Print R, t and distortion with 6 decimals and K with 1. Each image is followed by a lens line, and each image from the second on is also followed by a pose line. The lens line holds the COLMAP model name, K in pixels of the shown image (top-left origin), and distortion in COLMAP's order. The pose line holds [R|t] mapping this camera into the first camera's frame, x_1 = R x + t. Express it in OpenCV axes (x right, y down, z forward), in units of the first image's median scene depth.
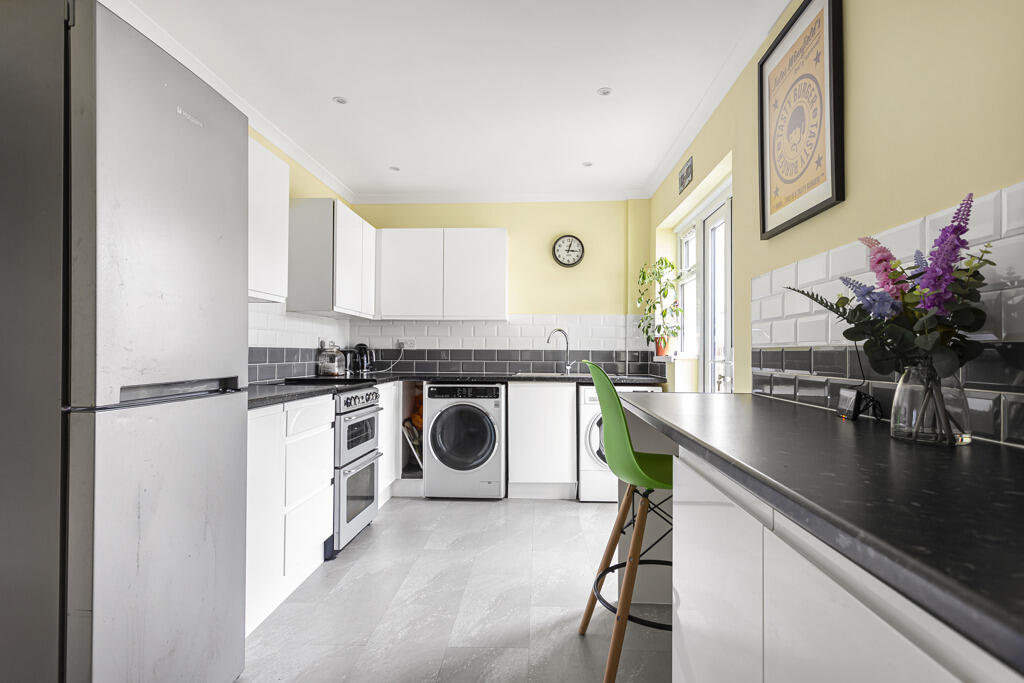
lens RADIAL K [[504.1, 0, 512.0], [0, 504.1, 341.5], [0, 0, 1]] dist [0.001840, 0.000644]
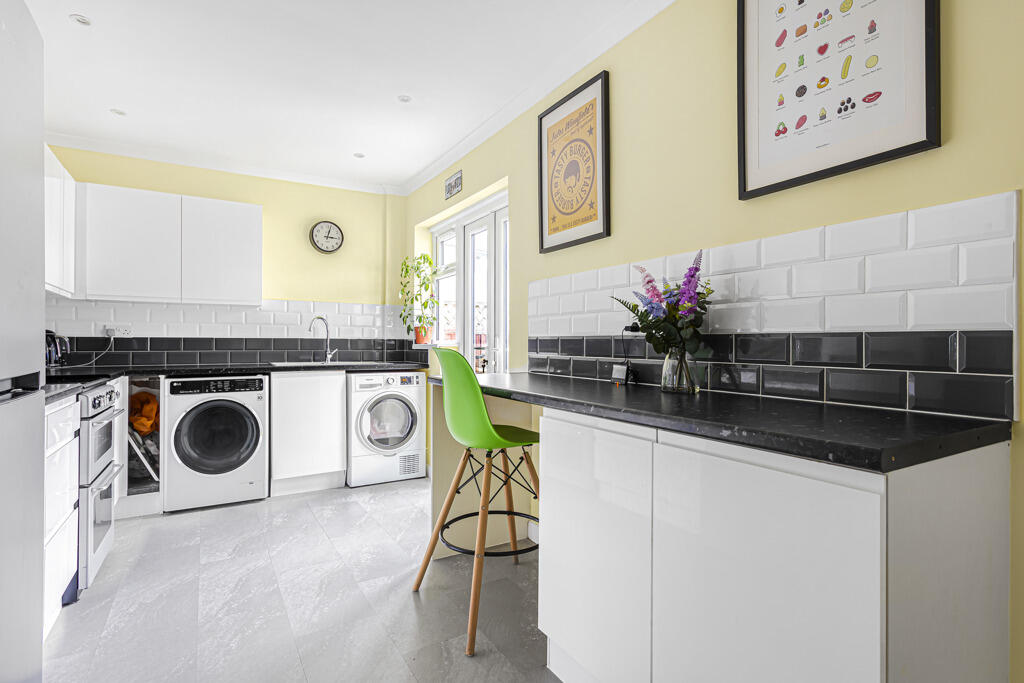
lens RADIAL K [[510.7, 0, 511.5], [0, 510.7, 336.4], [0, 0, 1]] dist [-0.000605, 0.000199]
pose [[0.831361, 0.002991, 0.555724, -0.167407], [-0.010190, 0.999899, 0.009861, -0.000455], [-0.555639, -0.013861, 0.831308, -0.030313]]
